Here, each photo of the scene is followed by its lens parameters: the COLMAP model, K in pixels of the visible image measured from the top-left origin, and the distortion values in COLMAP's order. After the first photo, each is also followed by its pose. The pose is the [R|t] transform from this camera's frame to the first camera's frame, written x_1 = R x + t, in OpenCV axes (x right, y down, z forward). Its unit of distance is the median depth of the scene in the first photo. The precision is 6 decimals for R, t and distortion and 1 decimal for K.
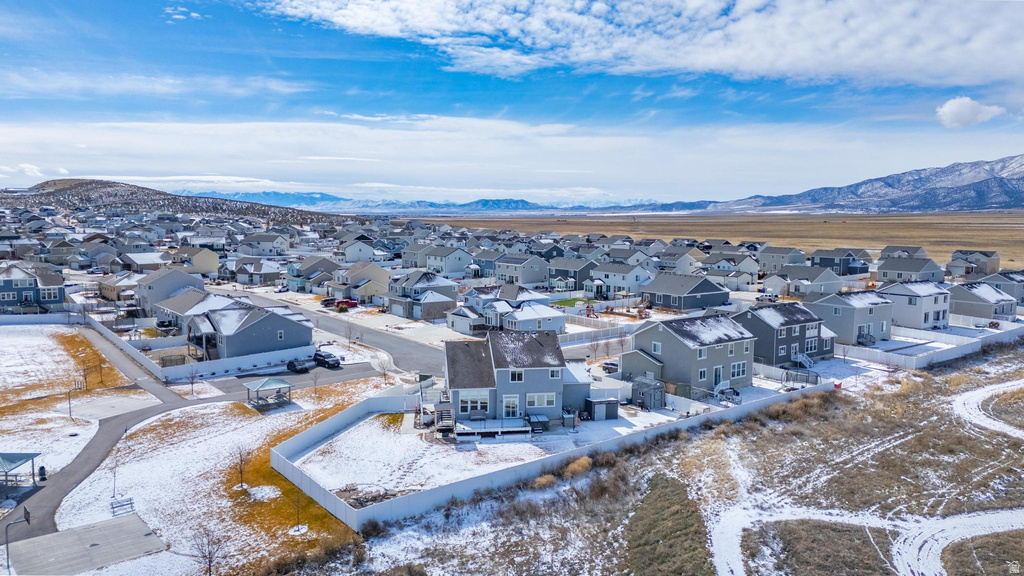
lens RADIAL K [[747.1, 0, 518.3], [0, 747.1, 285.3], [0, 0, 1]] dist [0.102086, -0.111283]
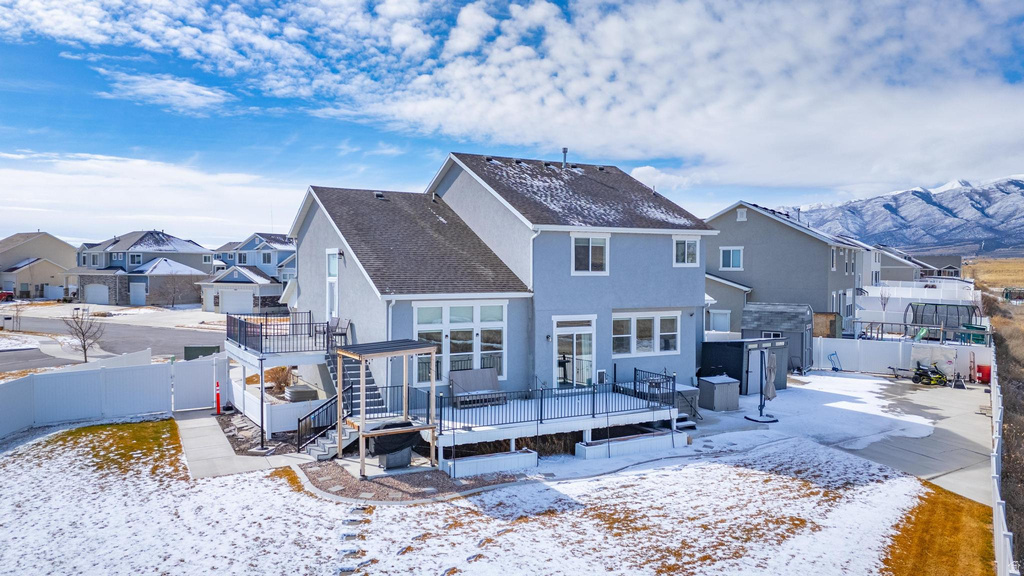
lens RADIAL K [[747.1, 0, 518.3], [0, 747.1, 285.3], [0, 0, 1]] dist [0.102086, -0.111283]
pose [[0.934437, -0.013470, 0.355873, -0.141750], [0.039183, 0.997106, -0.065145, 0.154410], [-0.353966, 0.074818, 0.932261, 0.727987]]
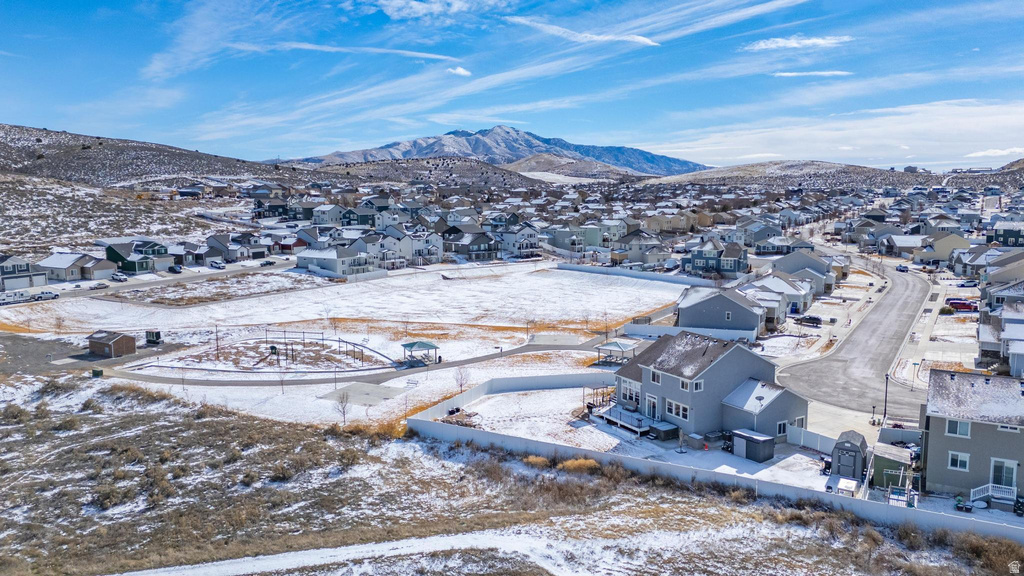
lens RADIAL K [[747.1, 0, 518.3], [0, 747.1, 285.3], [0, 0, 1]] dist [0.102086, -0.111283]
pose [[0.370510, 0.113733, -0.921839, 0.820673], [-0.086740, 0.992375, 0.087573, -0.066892], [0.924770, 0.047514, 0.377550, 0.466712]]
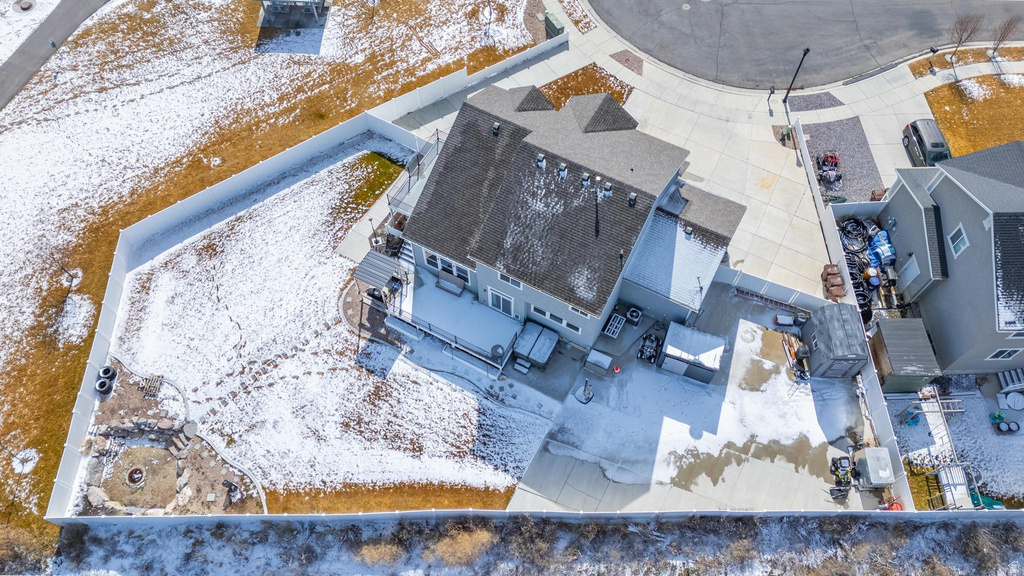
lens RADIAL K [[747.1, 0, 518.3], [0, 747.1, 285.3], [0, 0, 1]] dist [0.102086, -0.111283]
pose [[0.795386, 0.529472, -0.294994, 0.154457], [-0.061199, 0.554375, 0.830014, -0.296994], [0.603006, -0.642128, 0.473345, 0.767502]]
